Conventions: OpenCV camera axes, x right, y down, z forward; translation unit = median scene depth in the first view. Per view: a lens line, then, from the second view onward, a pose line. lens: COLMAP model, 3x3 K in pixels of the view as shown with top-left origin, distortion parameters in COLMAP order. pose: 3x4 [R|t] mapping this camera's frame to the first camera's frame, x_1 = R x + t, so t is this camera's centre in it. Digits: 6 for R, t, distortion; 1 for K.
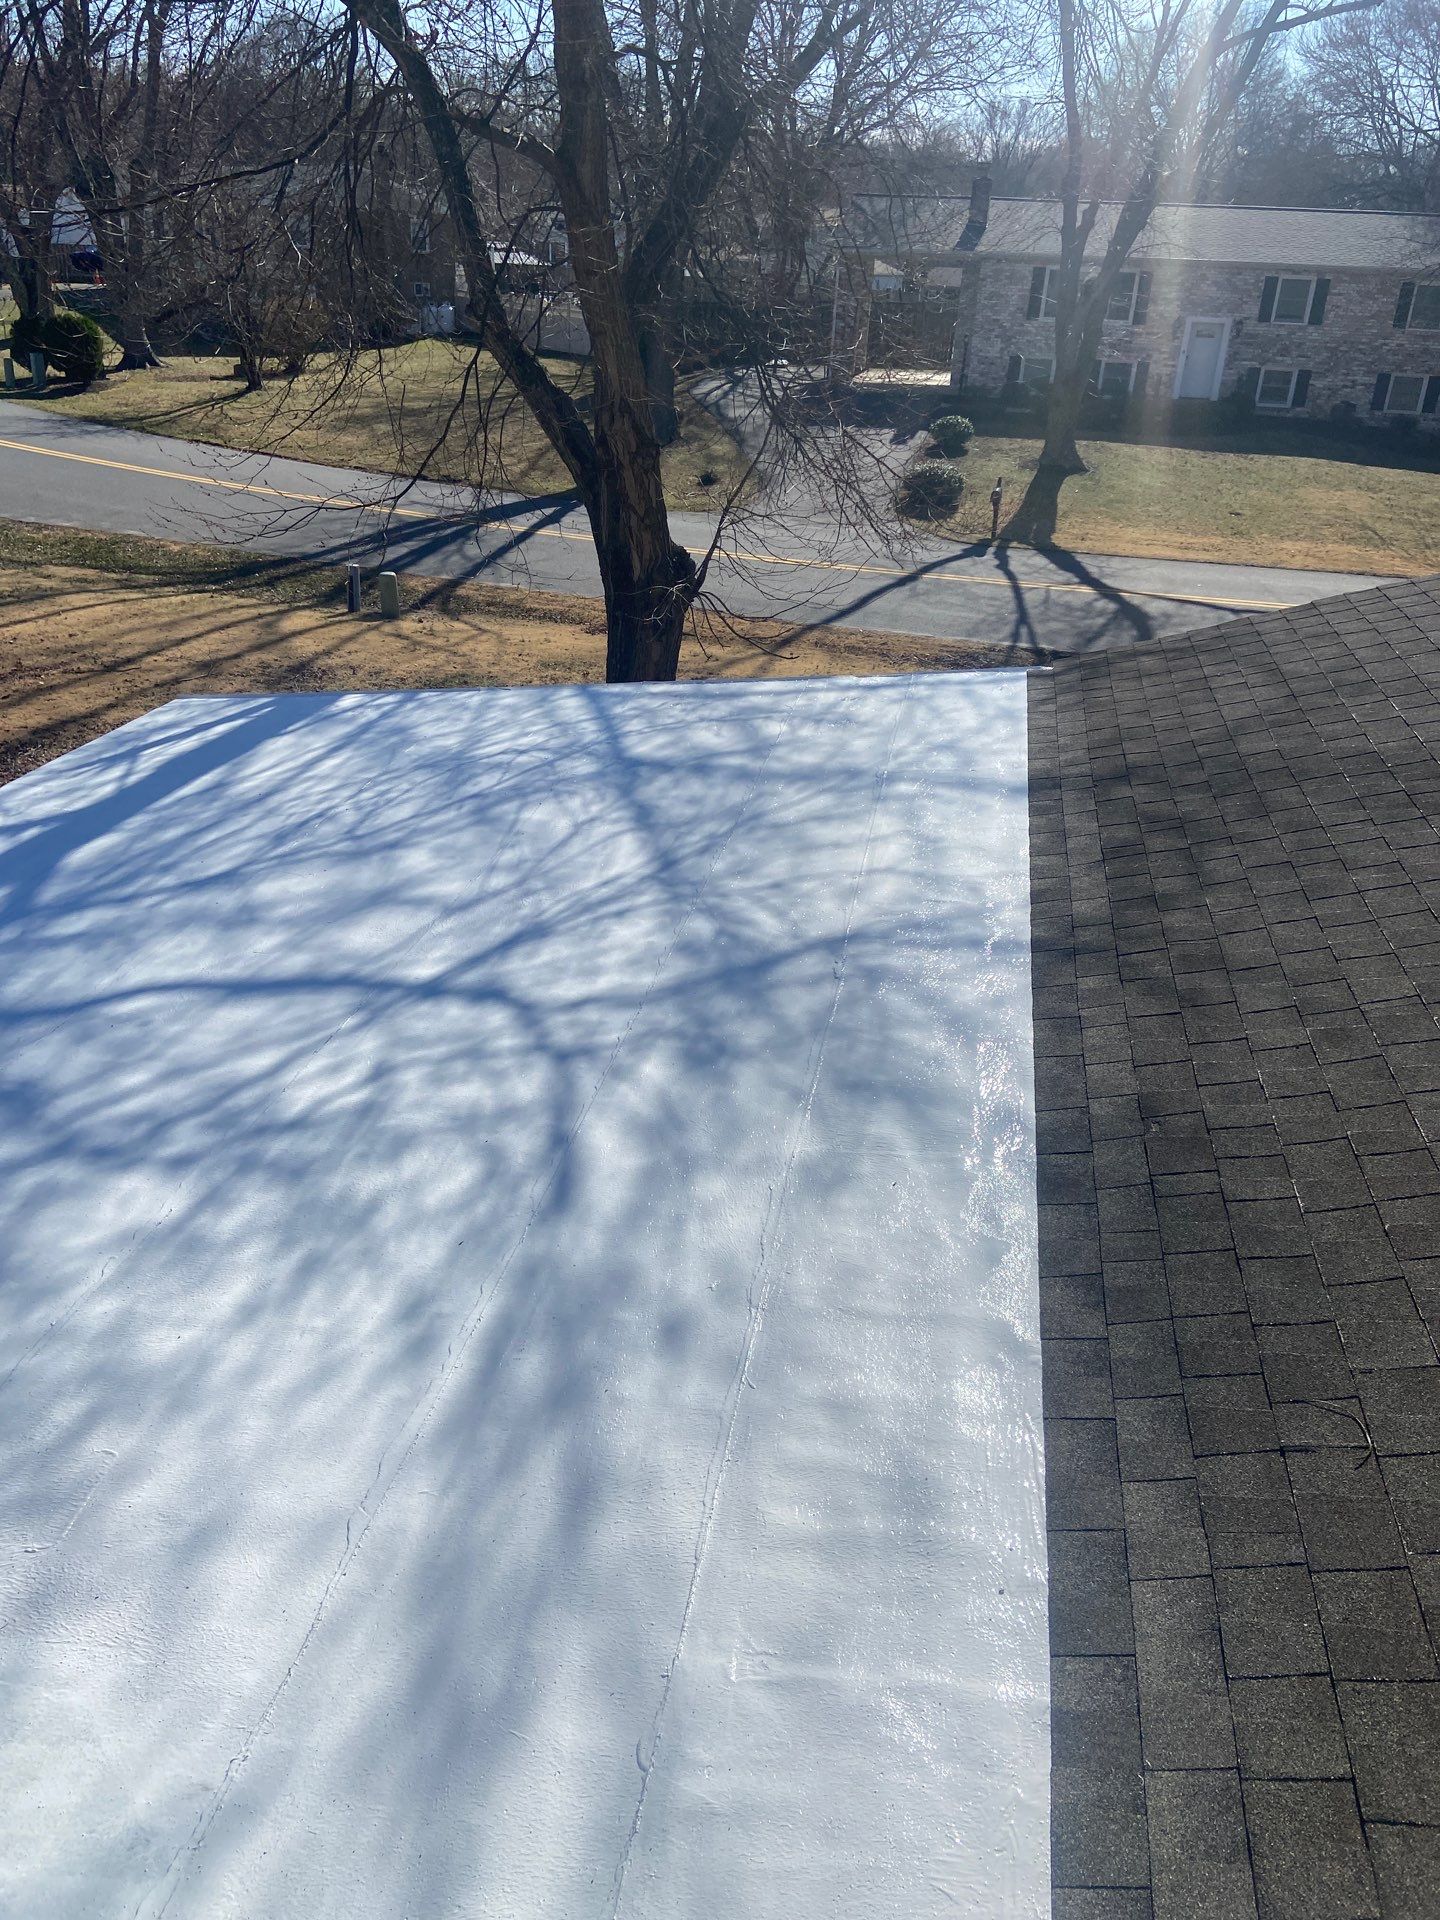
lens RADIAL K [[1427.7, 0, 683.7], [0, 1427.7, 950.6], [0, 0, 1]] dist [0.127607, -0.175902]
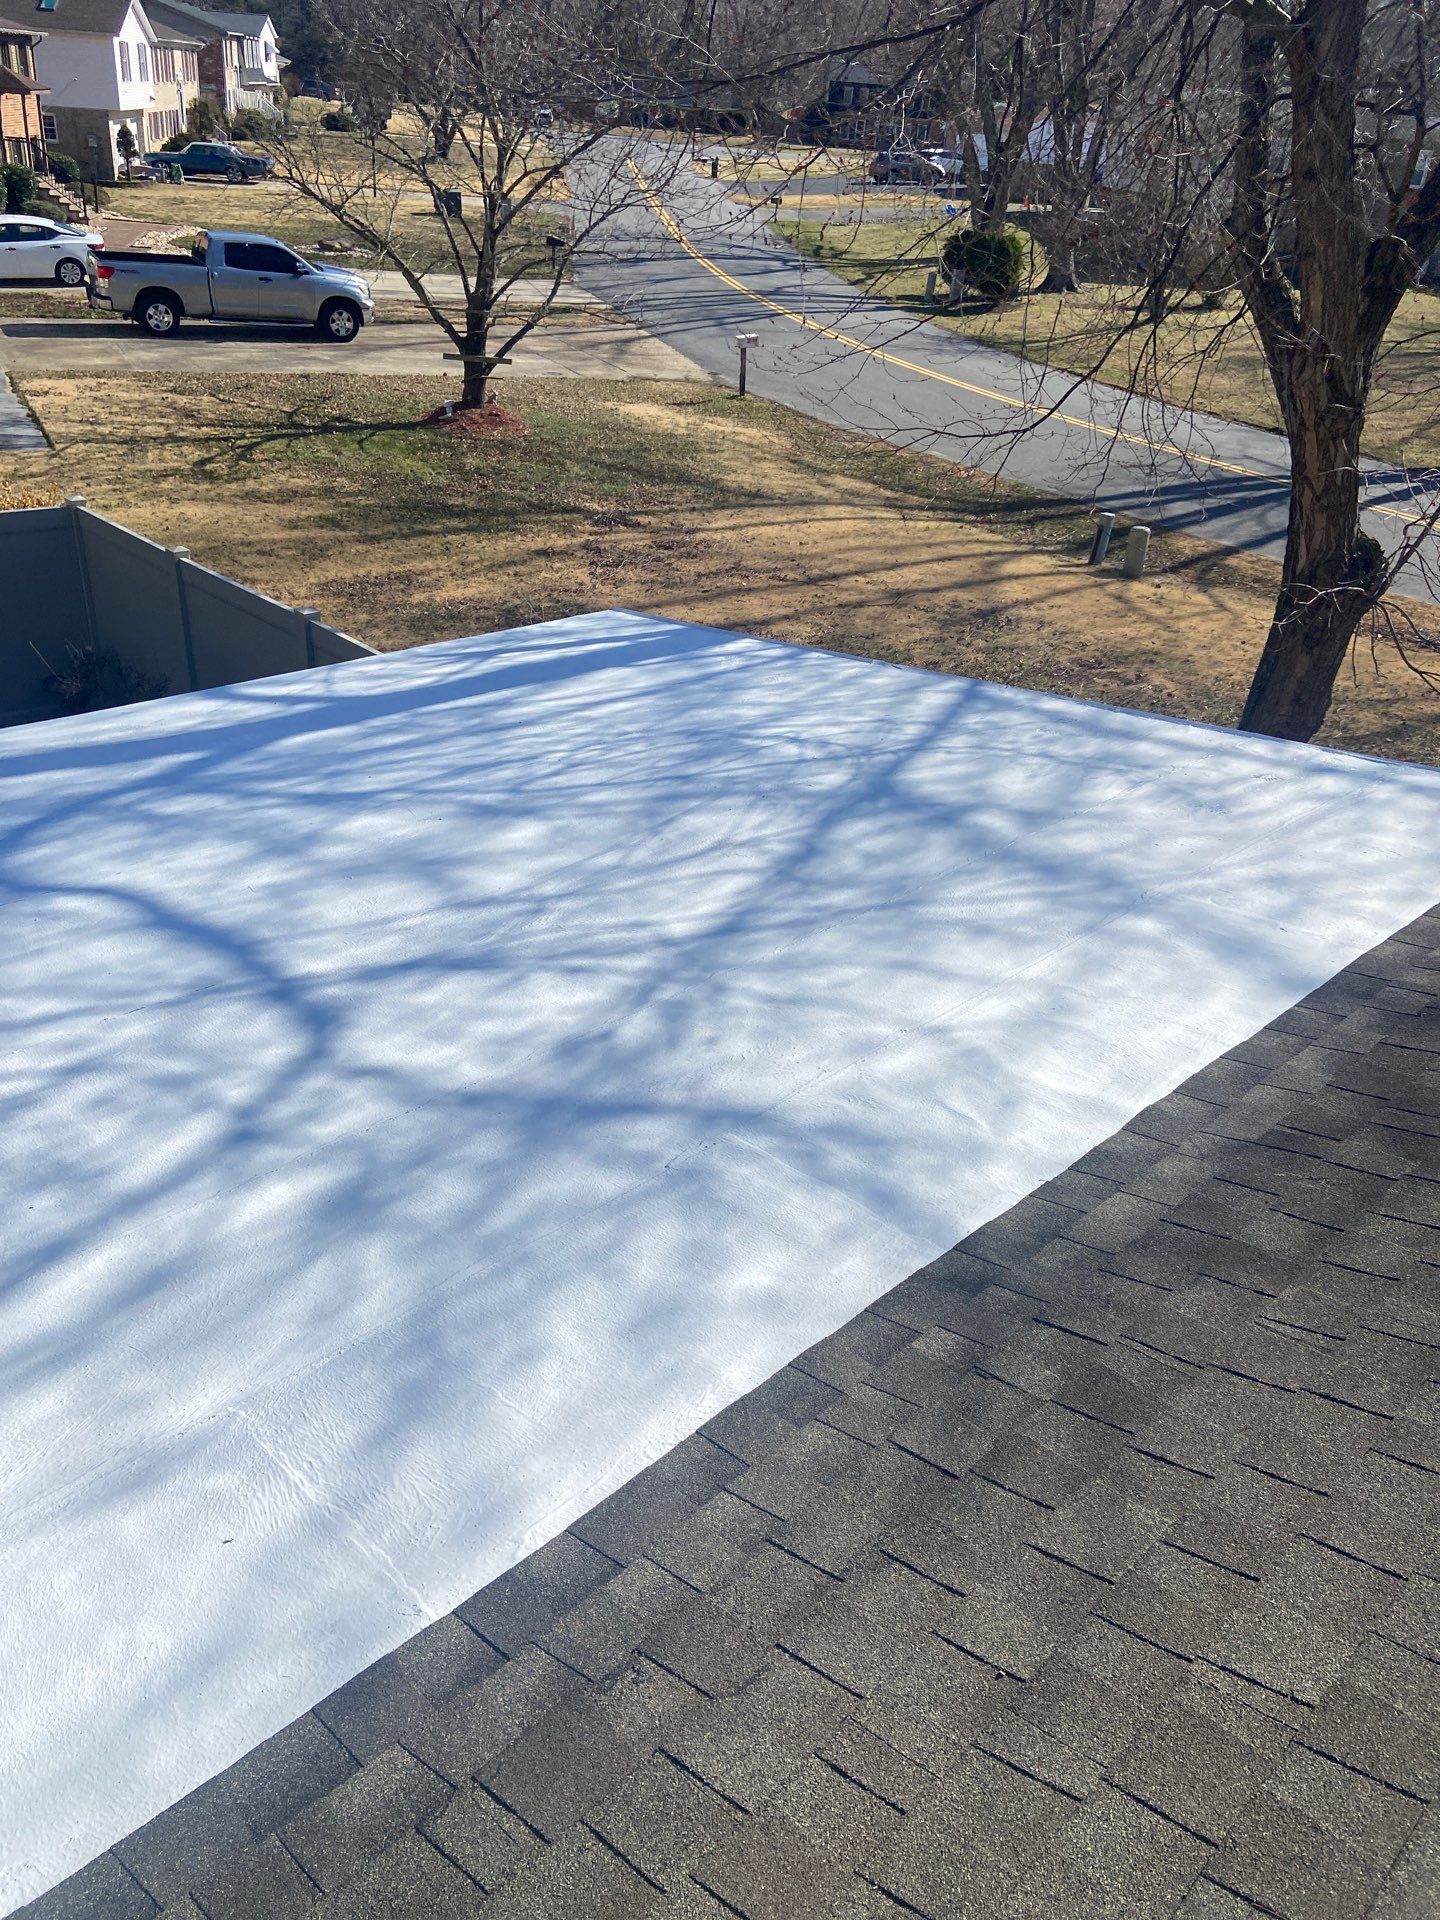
lens RADIAL K [[1427.7, 0, 683.7], [0, 1427.7, 950.6], [0, 0, 1]] dist [0.127607, -0.175902]
pose [[0.815988, 0.302317, -0.492715, 0.274107], [-0.284183, 0.952028, 0.113503, -0.102883], [0.503392, 0.047404, 0.862757, 0.283671]]
